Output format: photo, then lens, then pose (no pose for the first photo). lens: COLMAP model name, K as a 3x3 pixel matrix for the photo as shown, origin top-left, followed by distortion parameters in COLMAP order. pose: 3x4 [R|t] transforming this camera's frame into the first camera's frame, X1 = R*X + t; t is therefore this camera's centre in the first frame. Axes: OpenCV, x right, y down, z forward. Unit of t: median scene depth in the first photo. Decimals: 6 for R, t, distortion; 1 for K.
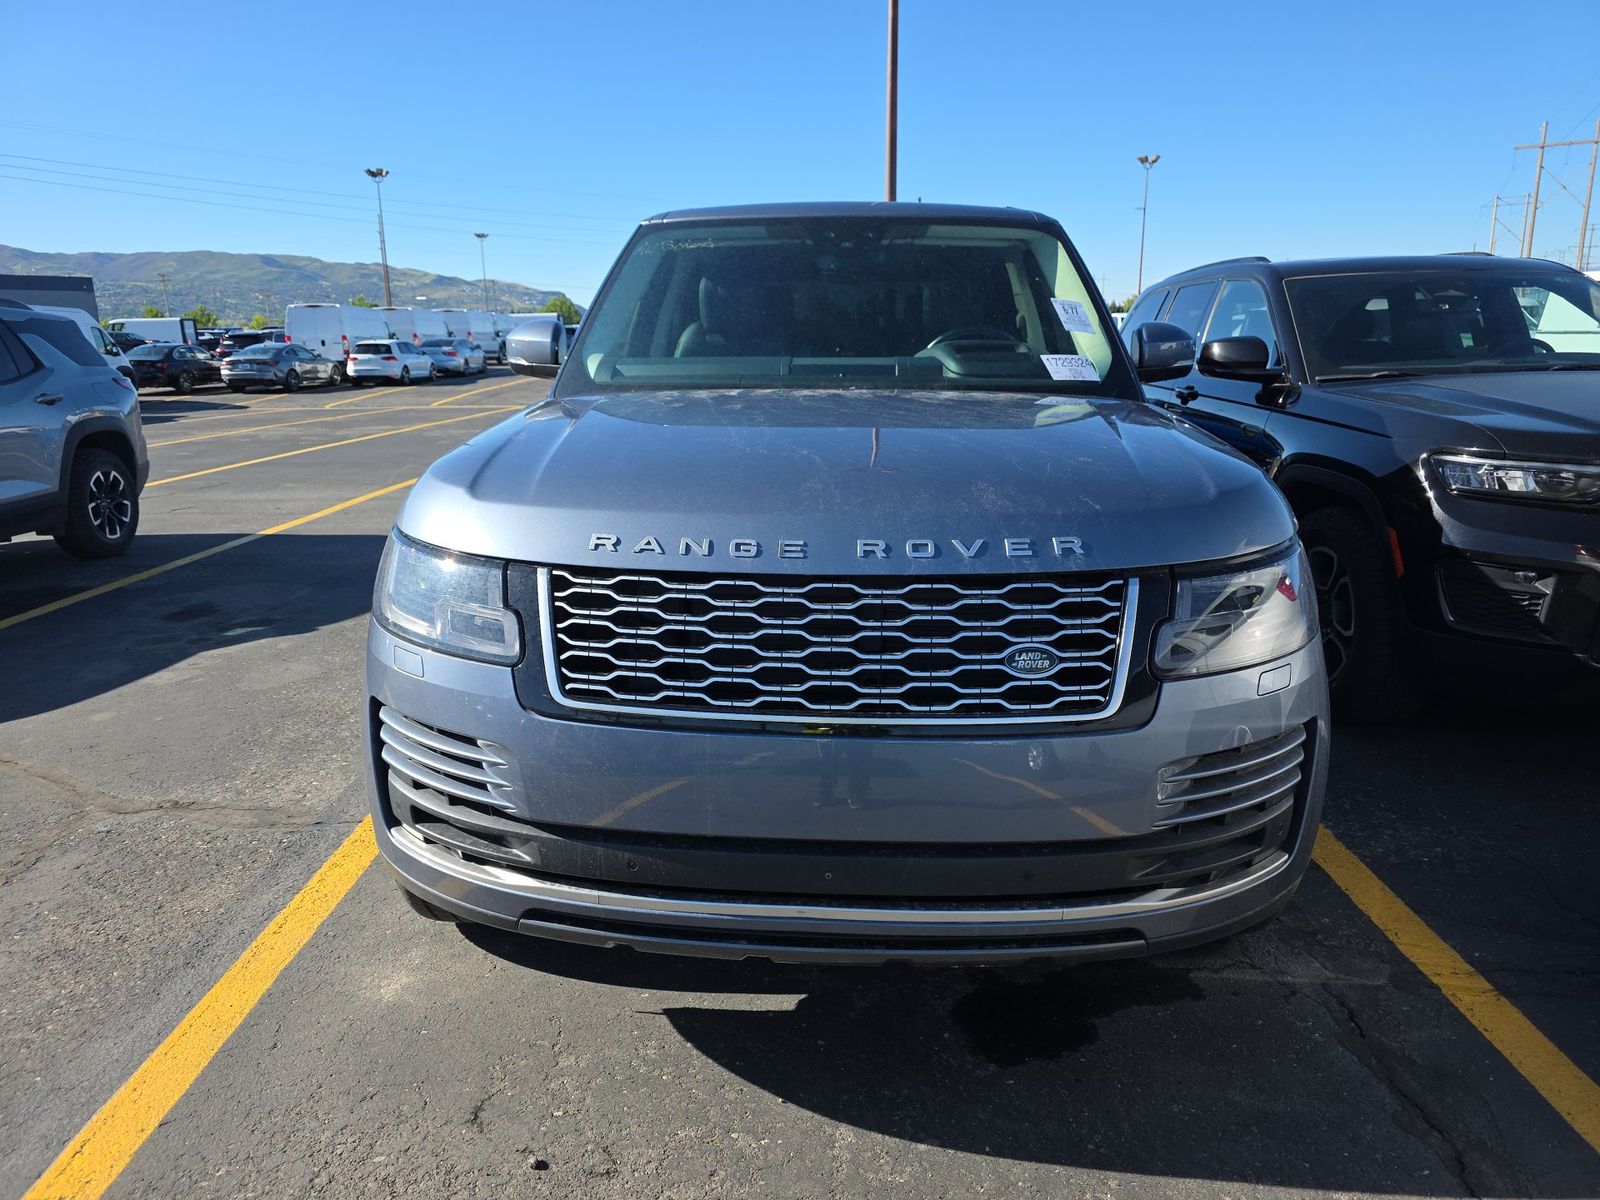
lens RADIAL K [[1082.6, 0, 781.5], [0, 1082.6, 602.5], [0, 0, 1]] dist [0.078740, -0.067286]
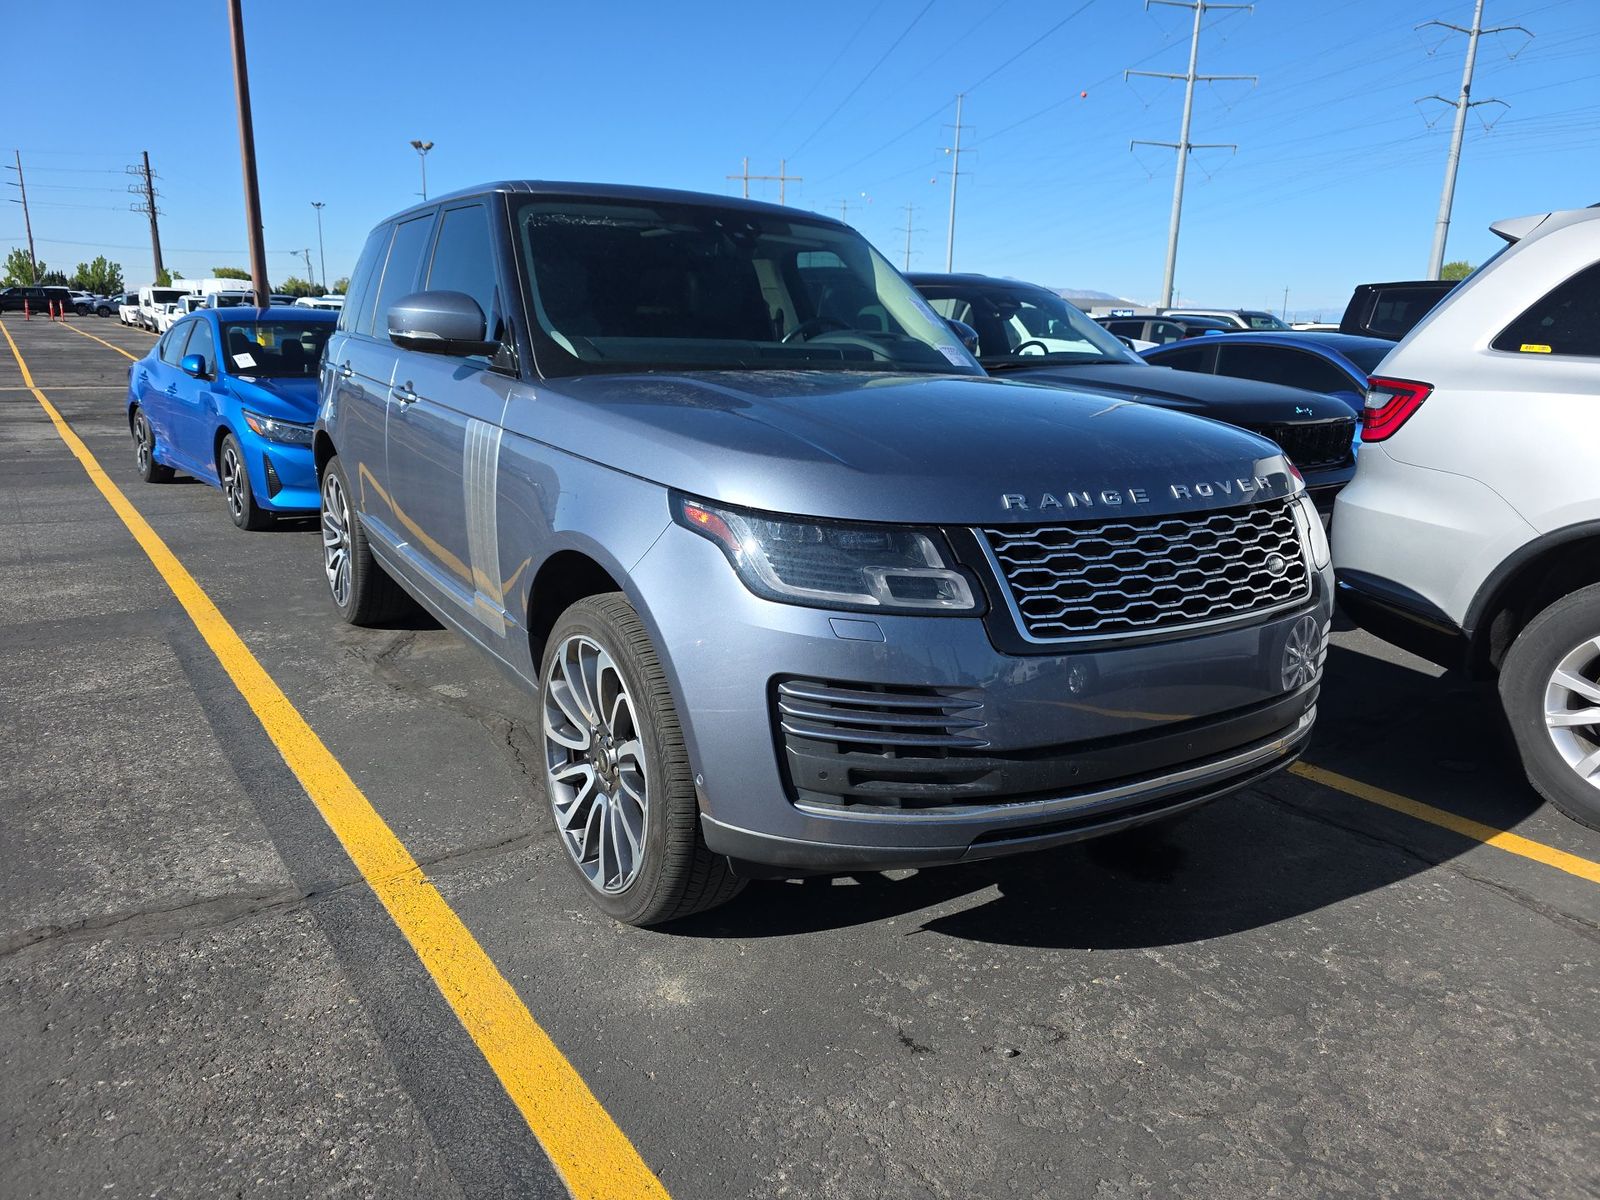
lens RADIAL K [[1082.6, 0, 781.5], [0, 1082.6, 602.5], [0, 0, 1]] dist [0.078740, -0.067286]
pose [[0.812181, -0.113053, 0.572347, -1.060475], [0.106368, 0.993296, 0.045260, -0.028545], [-0.573627, 0.024120, 0.818762, 0.208263]]
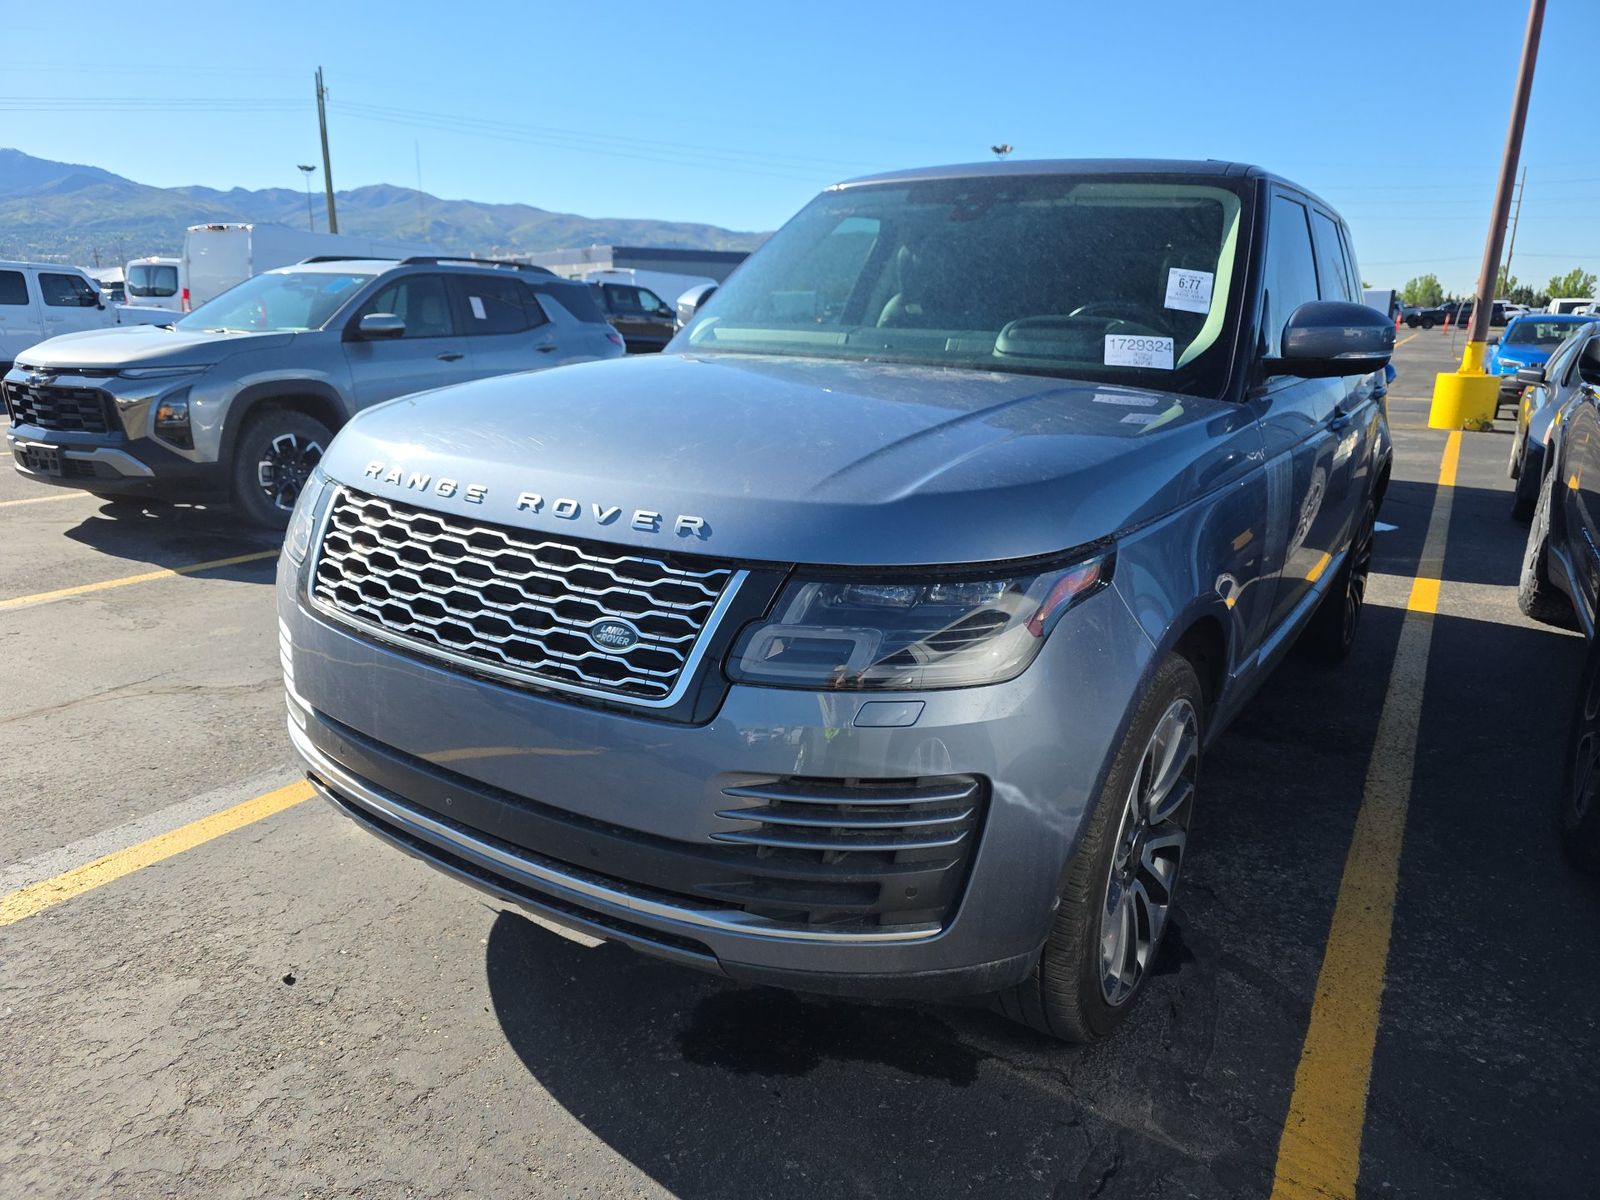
lens RADIAL K [[1082.6, 0, 781.5], [0, 1082.6, 602.5], [0, 0, 1]] dist [0.078740, -0.067286]
pose [[0.855425, 0.163956, -0.491290, 0.805545], [-0.153408, 0.986215, 0.062013, -0.056758], [0.494685, 0.022321, 0.868785, 0.223942]]
